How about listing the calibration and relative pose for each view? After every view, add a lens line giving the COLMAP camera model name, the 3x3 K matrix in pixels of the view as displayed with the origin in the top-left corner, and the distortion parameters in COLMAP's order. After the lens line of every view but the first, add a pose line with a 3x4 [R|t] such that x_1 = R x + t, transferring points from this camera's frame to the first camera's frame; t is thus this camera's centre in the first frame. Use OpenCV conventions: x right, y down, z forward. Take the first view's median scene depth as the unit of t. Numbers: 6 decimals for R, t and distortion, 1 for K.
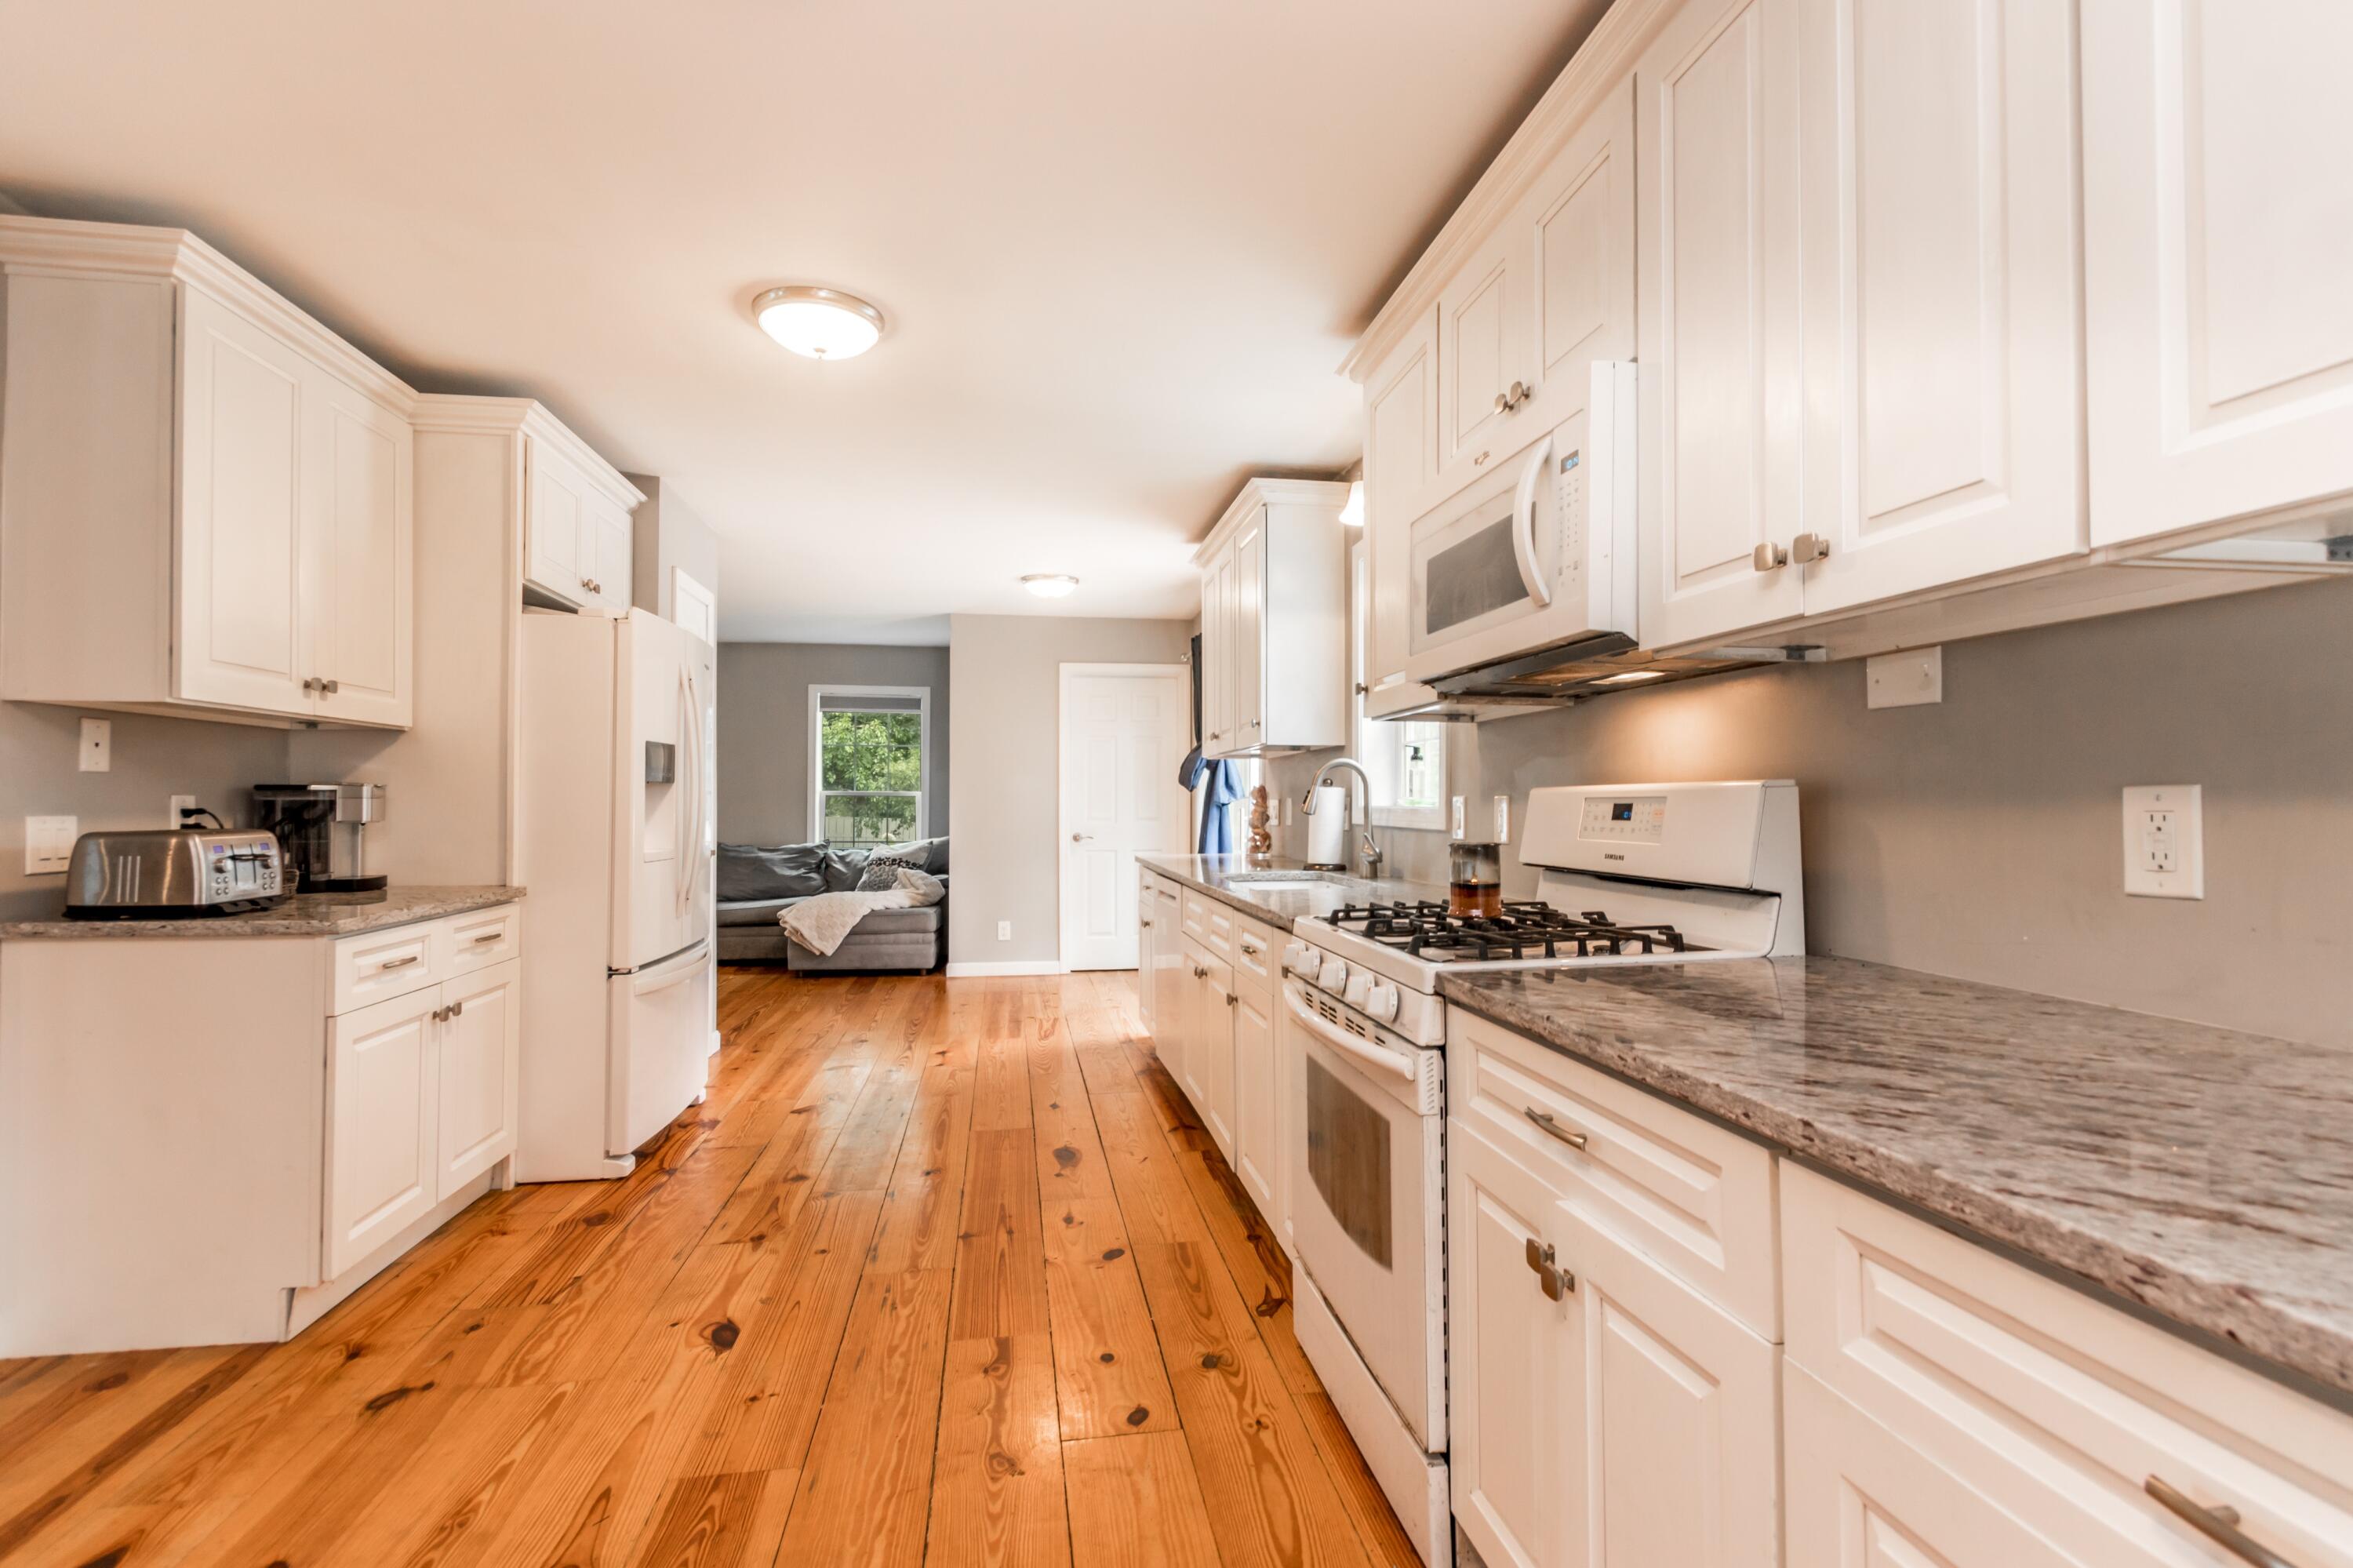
lens RADIAL K [[1086.2, 0, 1184.5], [0, 1086.2, 793.2], [0, 0, 1]] dist [0.002808, 0.000359]
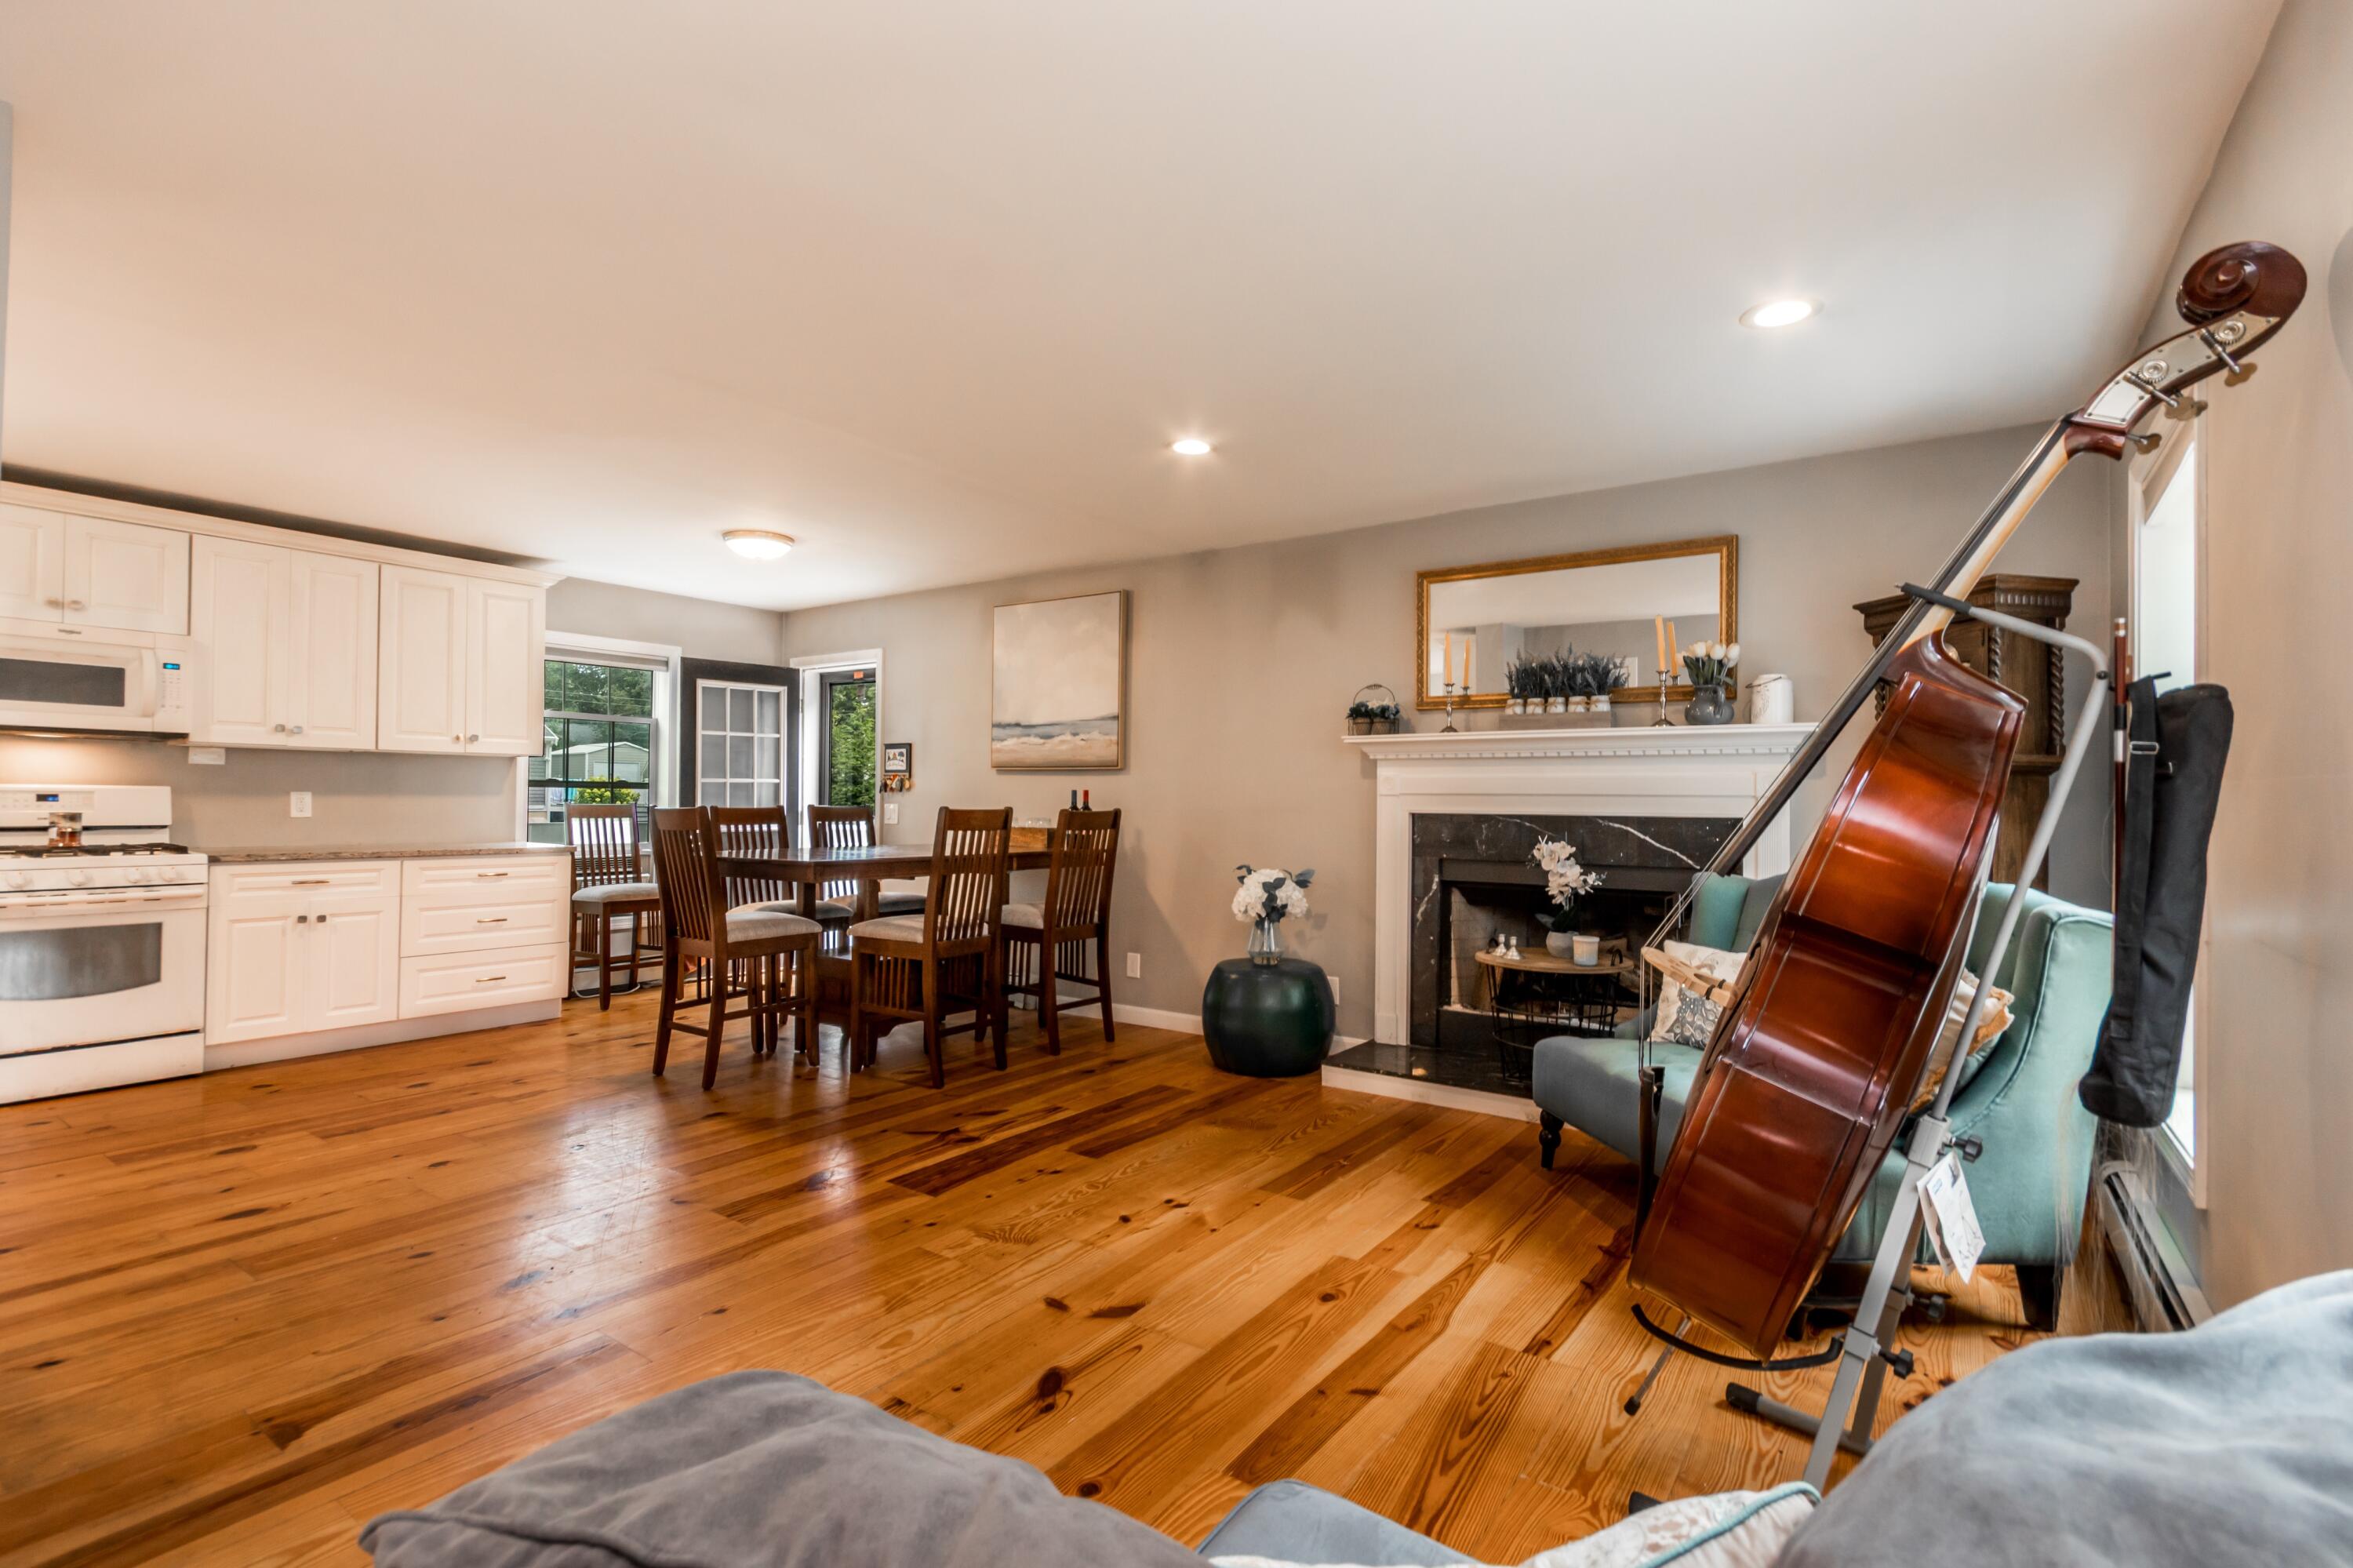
lens RADIAL K [[1086.2, 0, 1181.8], [0, 1086.2, 792.8], [0, 0, 1]] dist [0.002808, 0.000359]
pose [[-0.714583, 0.002171, 0.699547, -1.892017], [-0.014174, 0.999745, -0.017581, 0.009120], [-0.699407, -0.022478, -0.714370, 0.674331]]
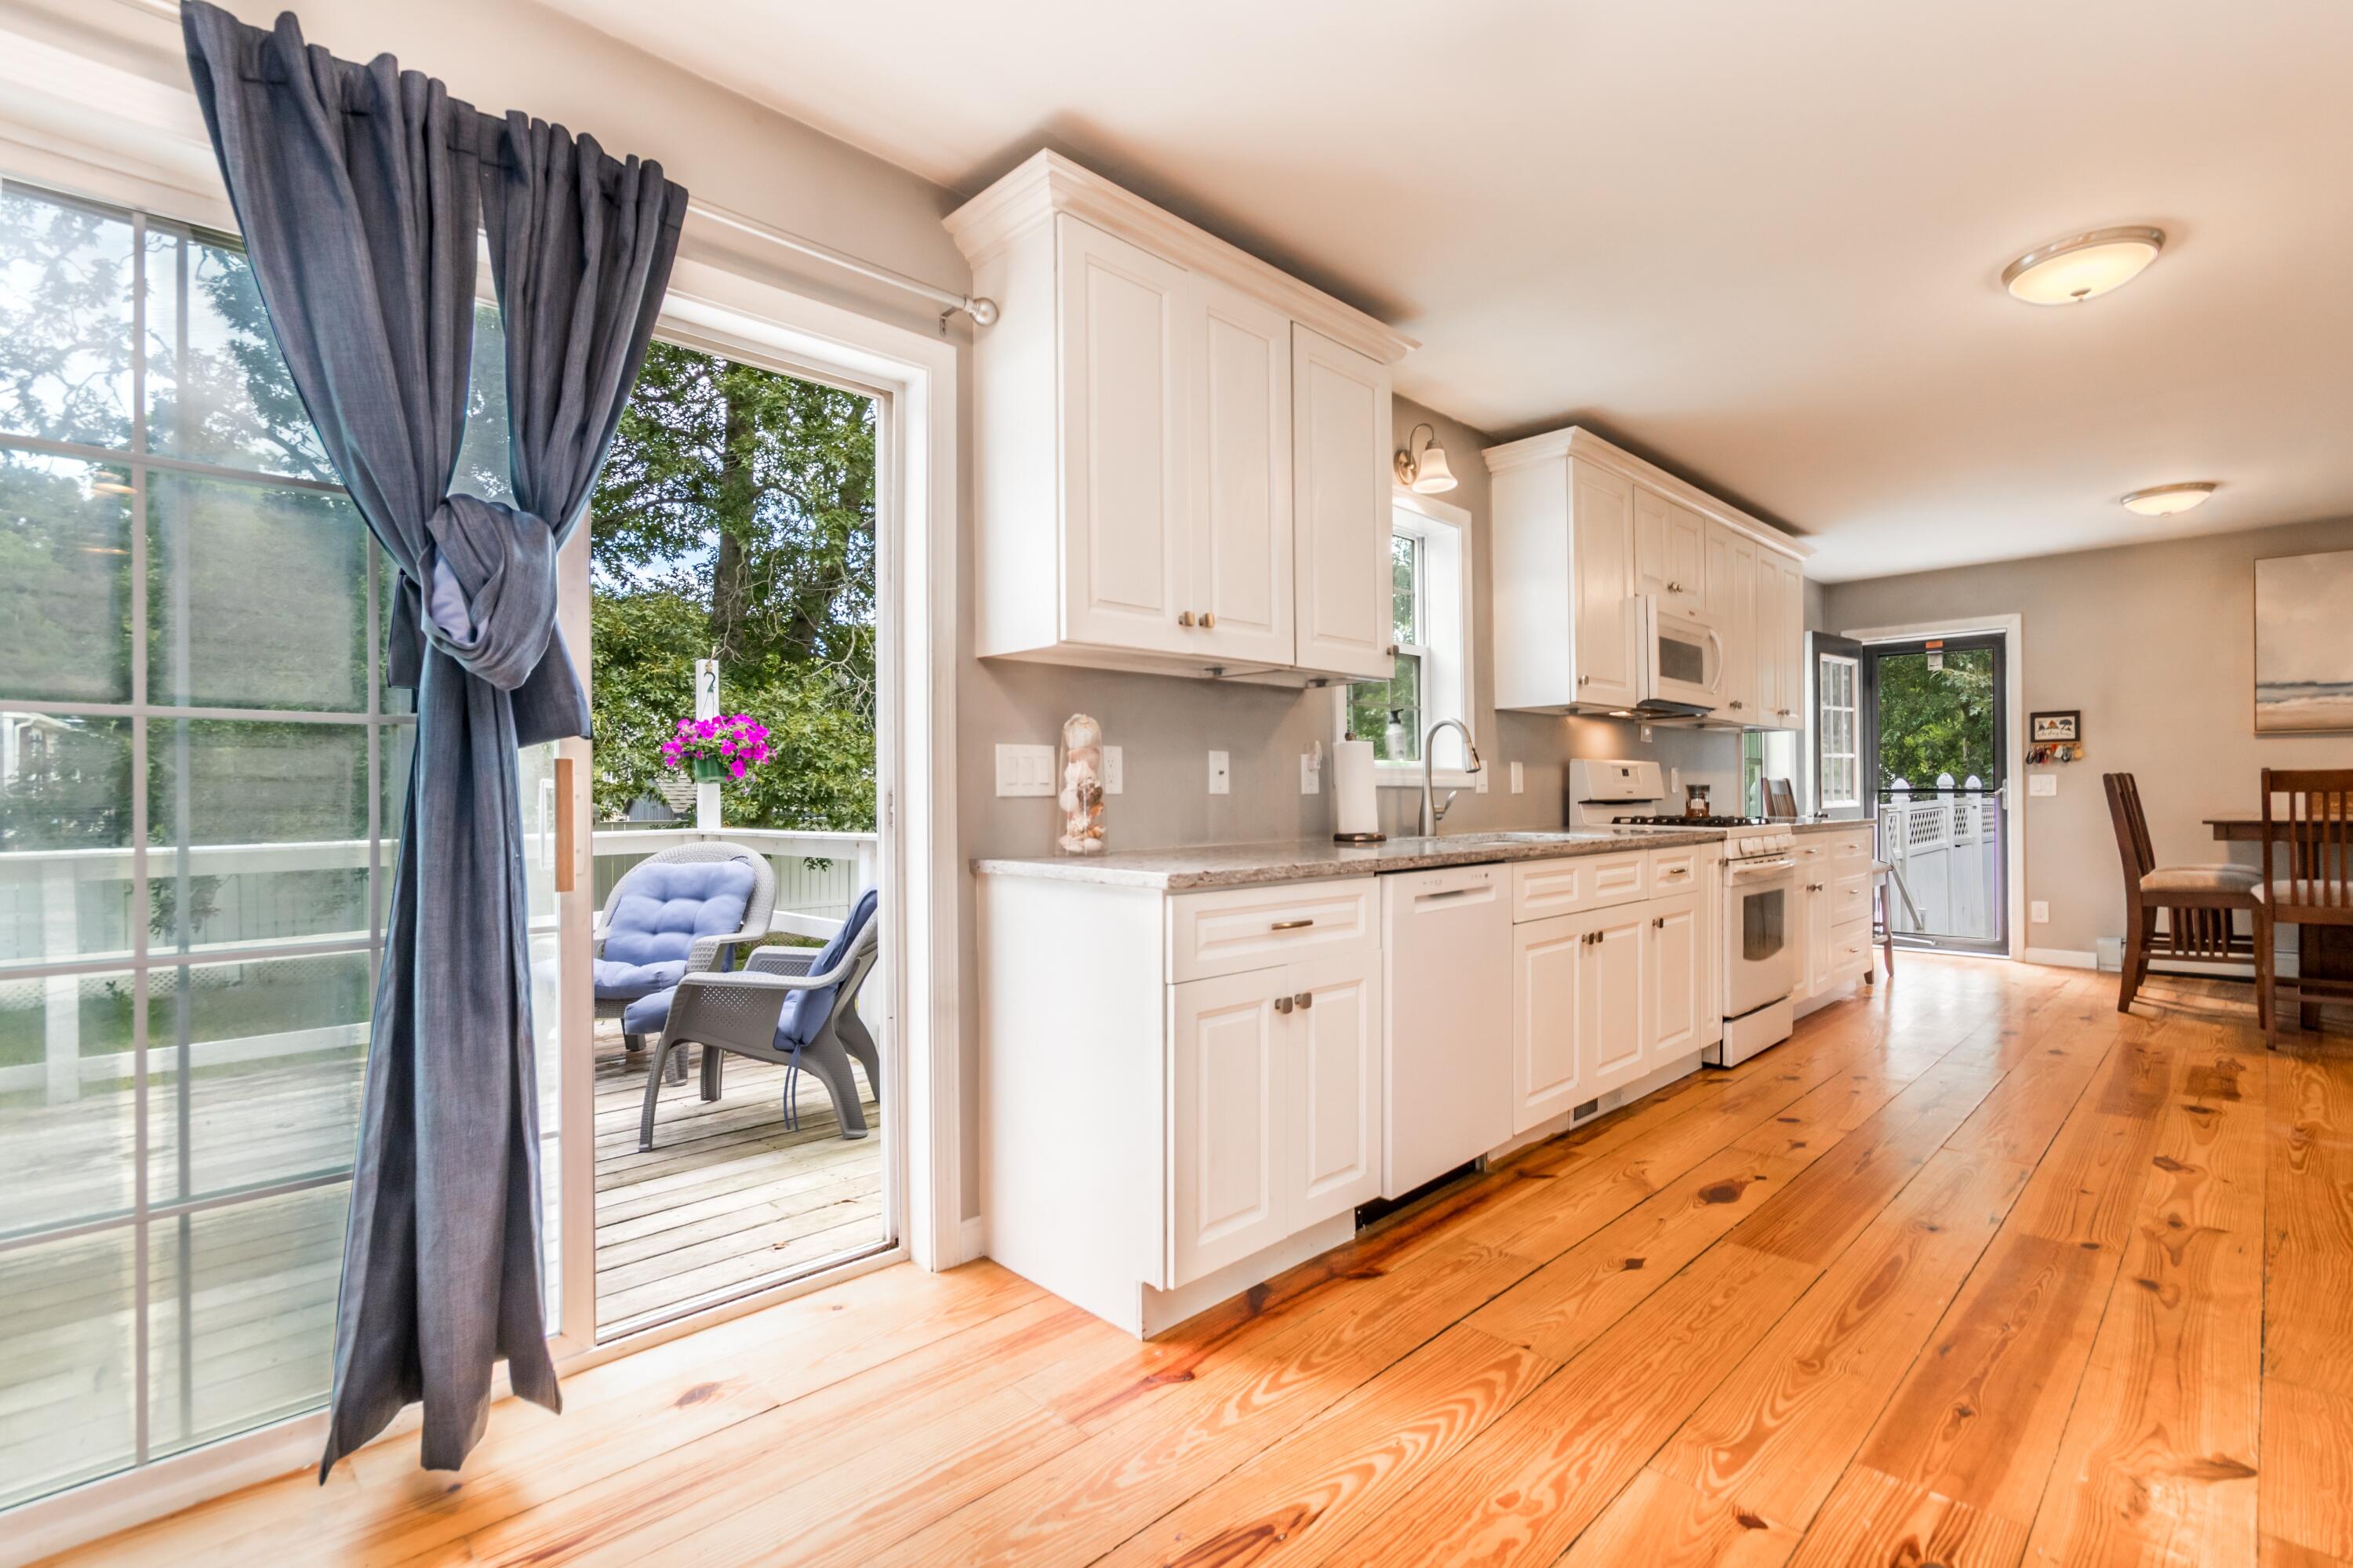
lens RADIAL K [[1086.2, 0, 1178.9], [0, 1086.2, 792.2], [0, 0, 1]] dist [0.002808, 0.000359]
pose [[-0.580448, 0.009771, 0.814239, -0.637516], [0.000853, 0.999935, -0.011392, 0.058457], [-0.814297, -0.005918, -0.580419, 2.156788]]
